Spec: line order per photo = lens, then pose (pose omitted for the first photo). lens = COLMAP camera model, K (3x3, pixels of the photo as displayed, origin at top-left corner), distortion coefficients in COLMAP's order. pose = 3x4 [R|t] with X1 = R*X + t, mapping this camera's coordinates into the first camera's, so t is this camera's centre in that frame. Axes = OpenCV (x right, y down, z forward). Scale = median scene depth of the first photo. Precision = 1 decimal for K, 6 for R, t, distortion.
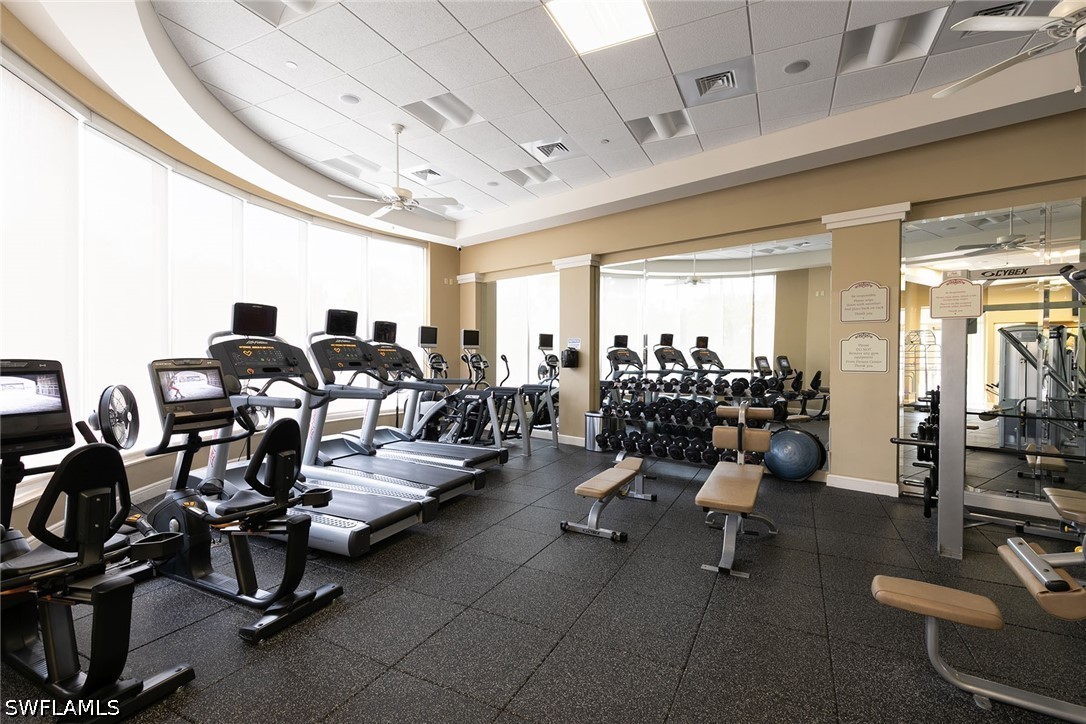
lens RADIAL K [[488.0, 0, 544.2], [0, 488.0, 363.4], [0, 0, 1]] dist [0.008358, -0.000479]
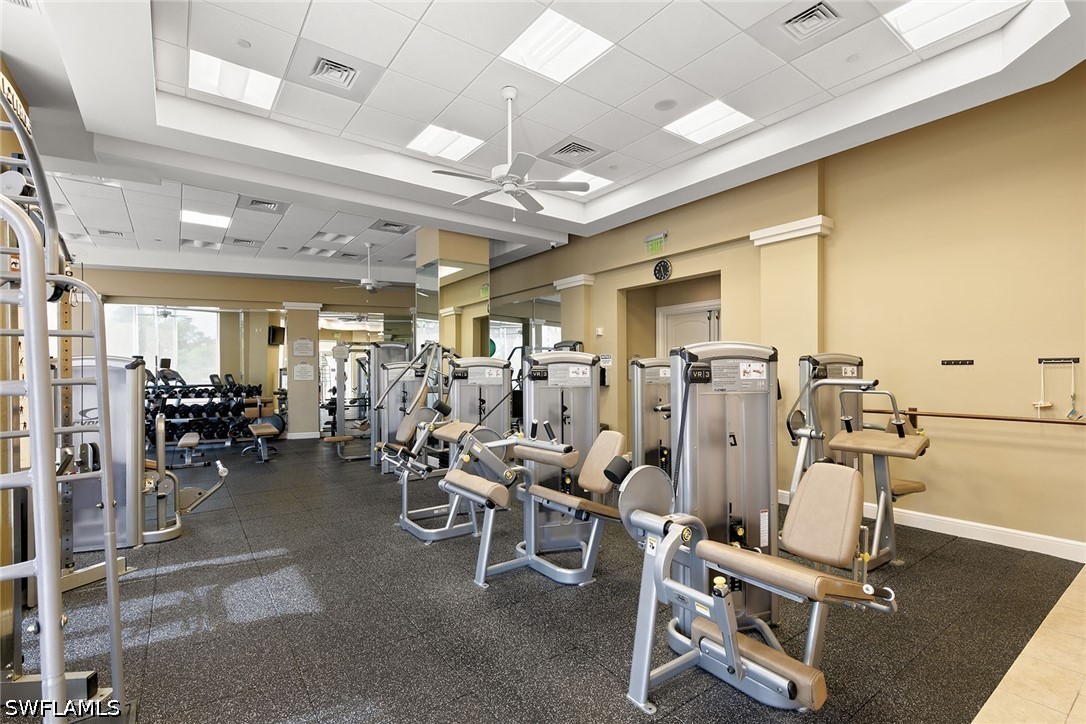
lens RADIAL K [[488.0, 0, 544.2], [0, 488.0, 363.4], [0, 0, 1]] dist [0.008358, -0.000479]
pose [[0.450932, 0.002828, 0.892554, -0.375551], [0.028587, 0.999436, -0.017609, 0.005574], [-0.892100, 0.033456, 0.450597, -0.429156]]
